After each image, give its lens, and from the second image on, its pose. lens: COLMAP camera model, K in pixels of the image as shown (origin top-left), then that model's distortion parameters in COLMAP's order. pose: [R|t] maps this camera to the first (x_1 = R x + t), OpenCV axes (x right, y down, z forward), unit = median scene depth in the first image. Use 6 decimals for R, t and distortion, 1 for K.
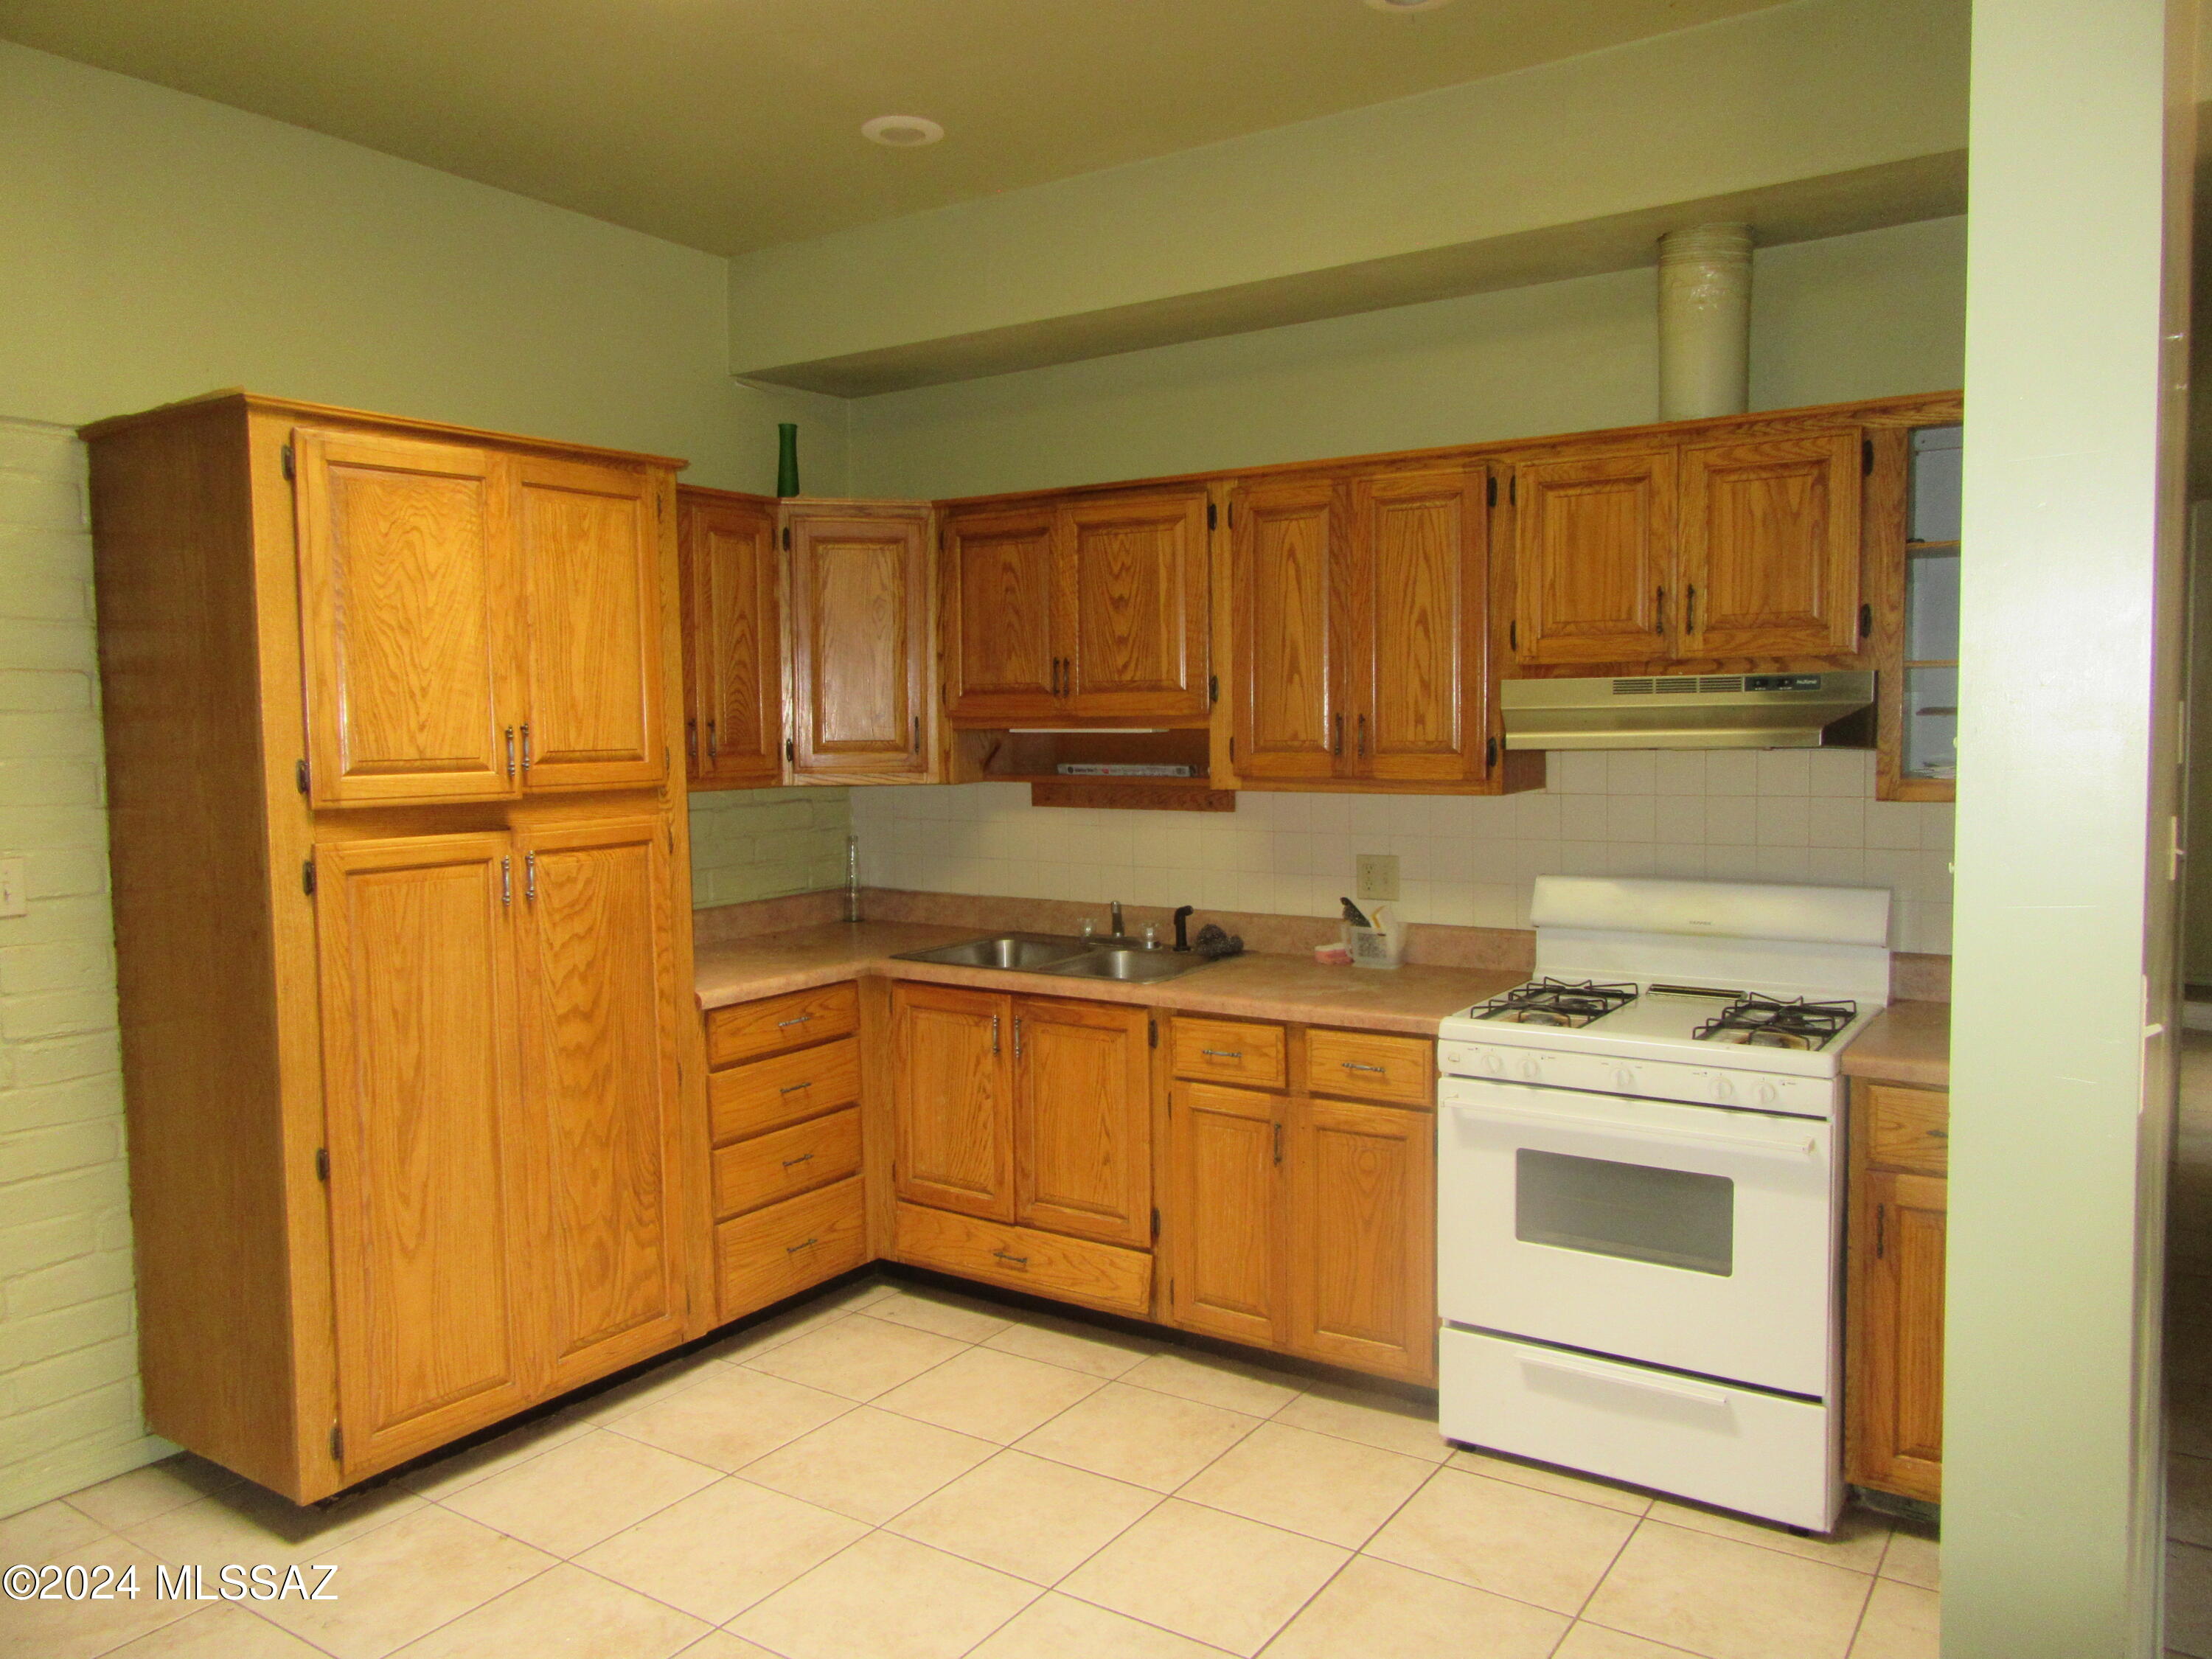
lens RADIAL K [[1622.7, 0, 1108.0], [0, 1622.7, 840.5], [0, 0, 1]] dist [0.003706, -0.053276]
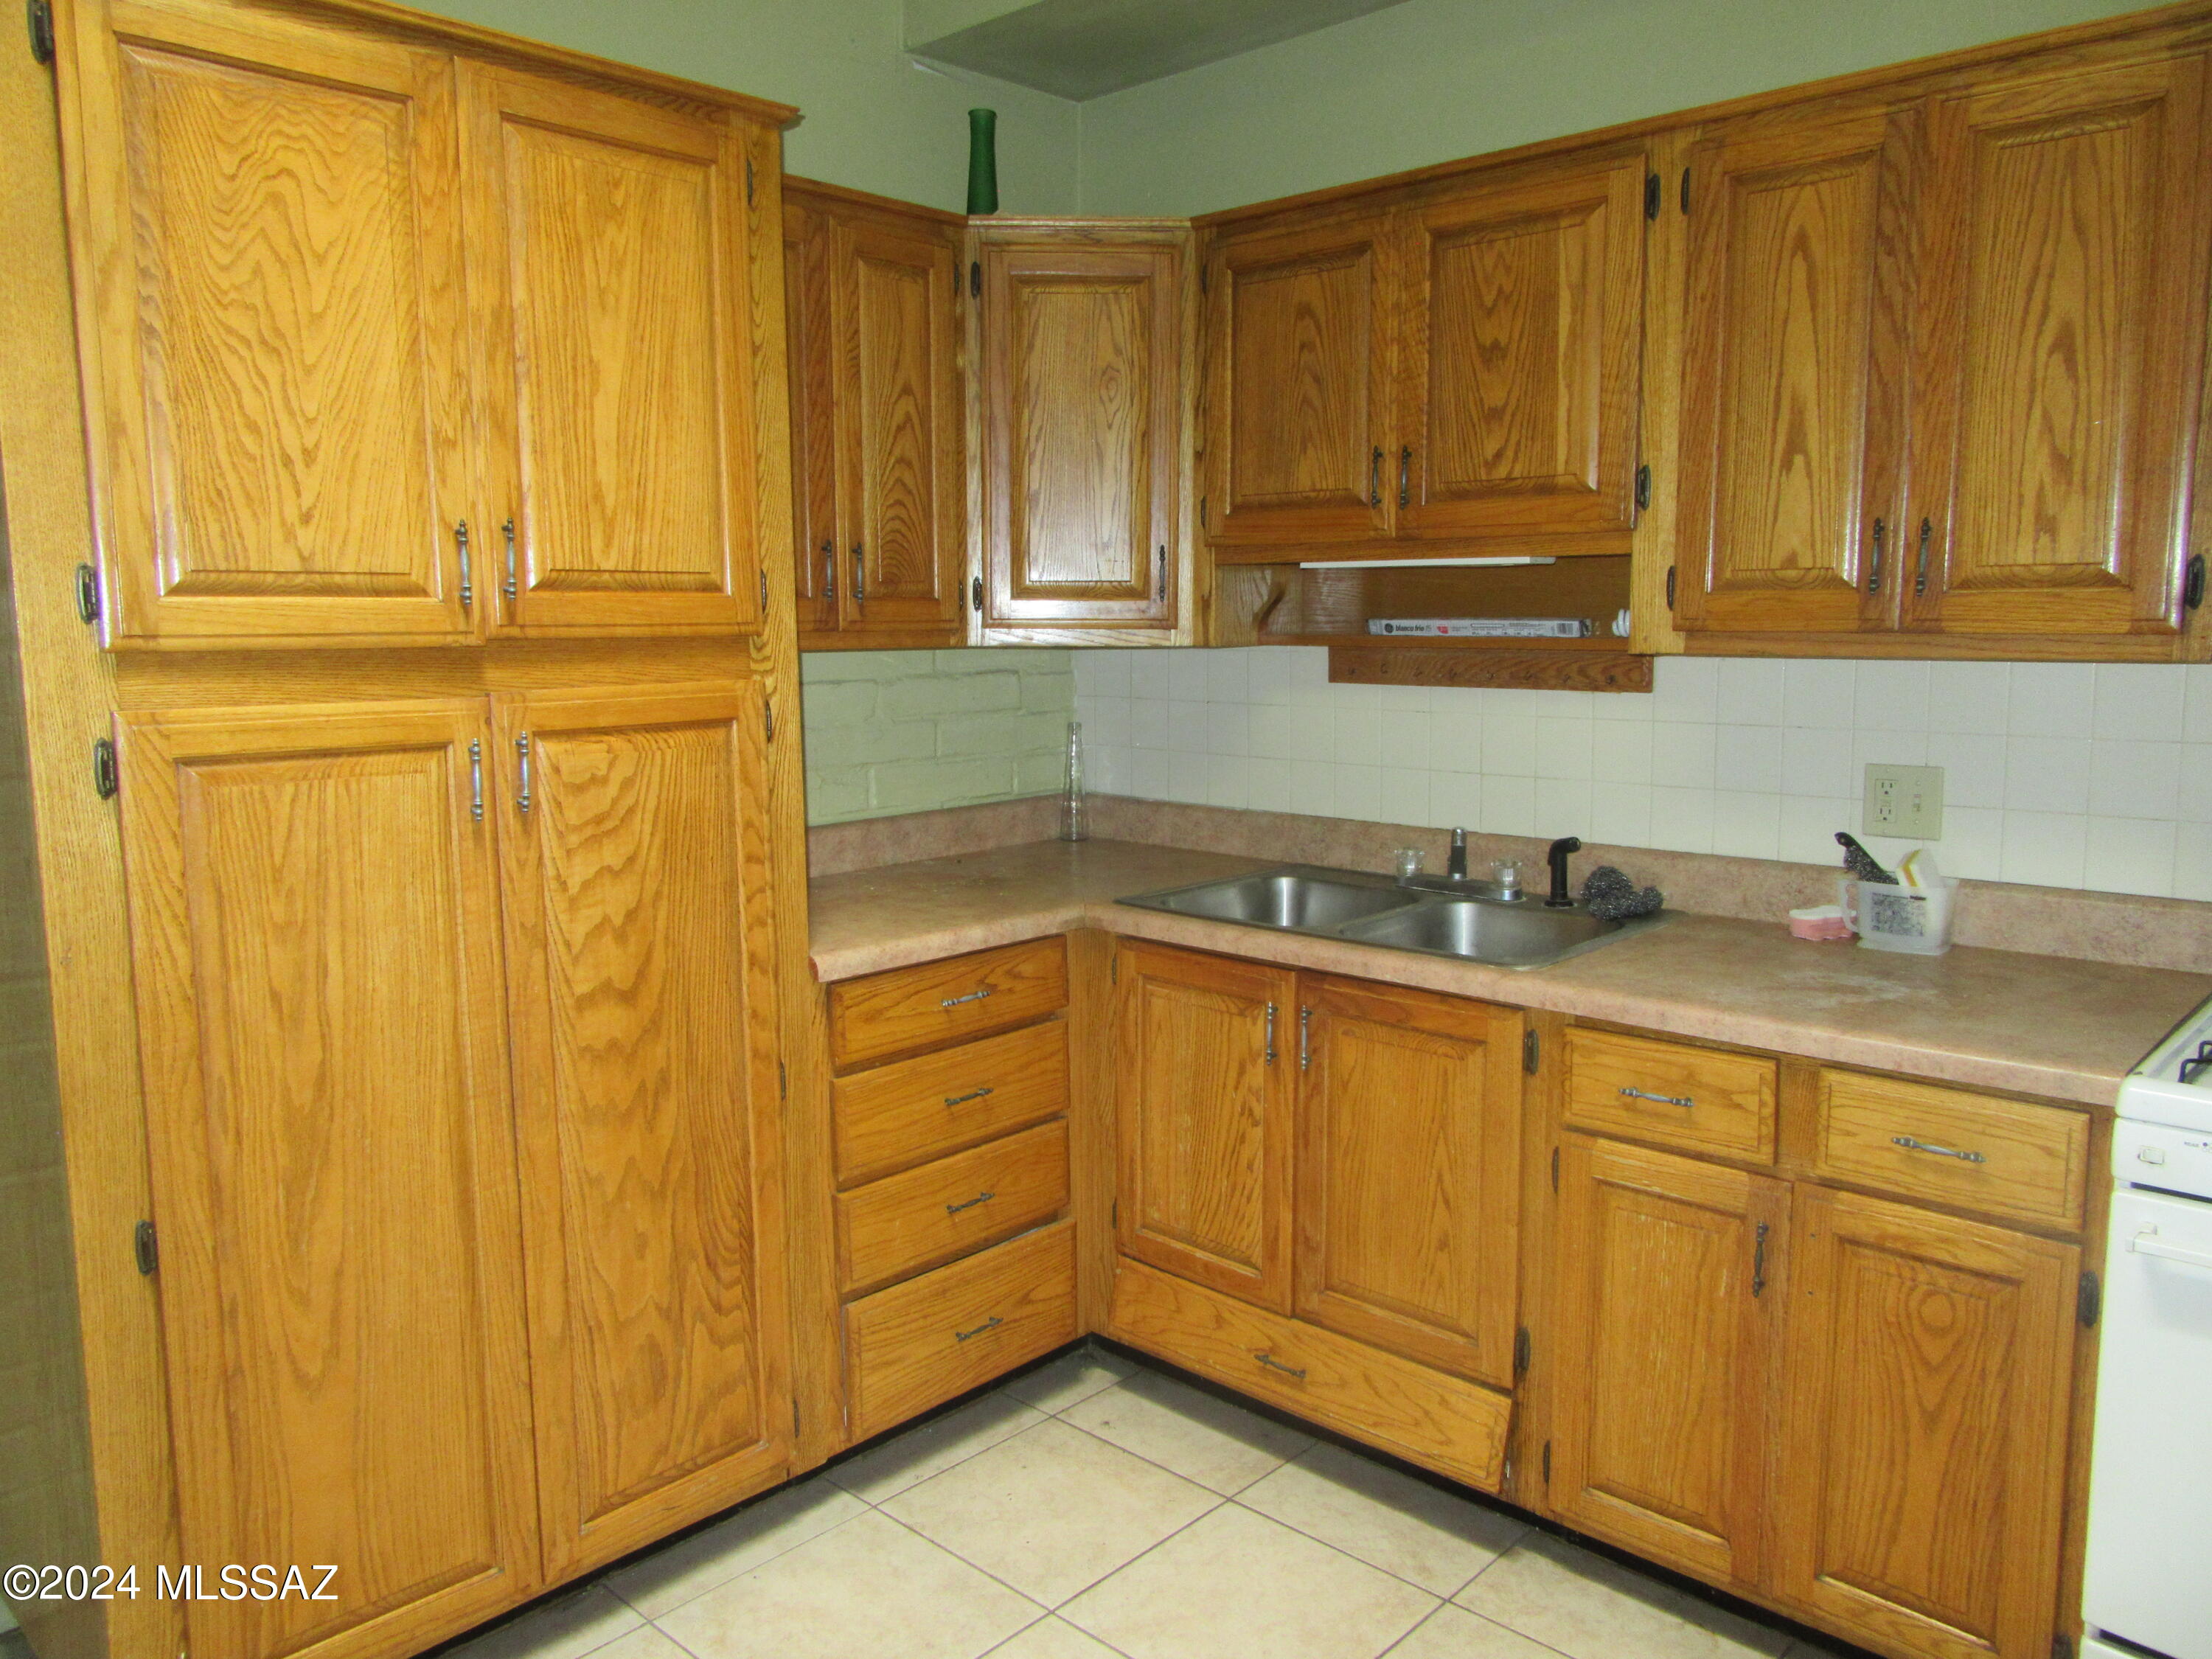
lens RADIAL K [[1622.7, 0, 1108.0], [0, 1622.7, 840.5], [0, 0, 1]] dist [0.003706, -0.053276]
pose [[0.986688, 0.027766, -0.160236, -0.033273], [-0.017535, 0.997737, 0.064913, 0.003232], [0.161676, -0.061239, 0.984942, 0.376496]]
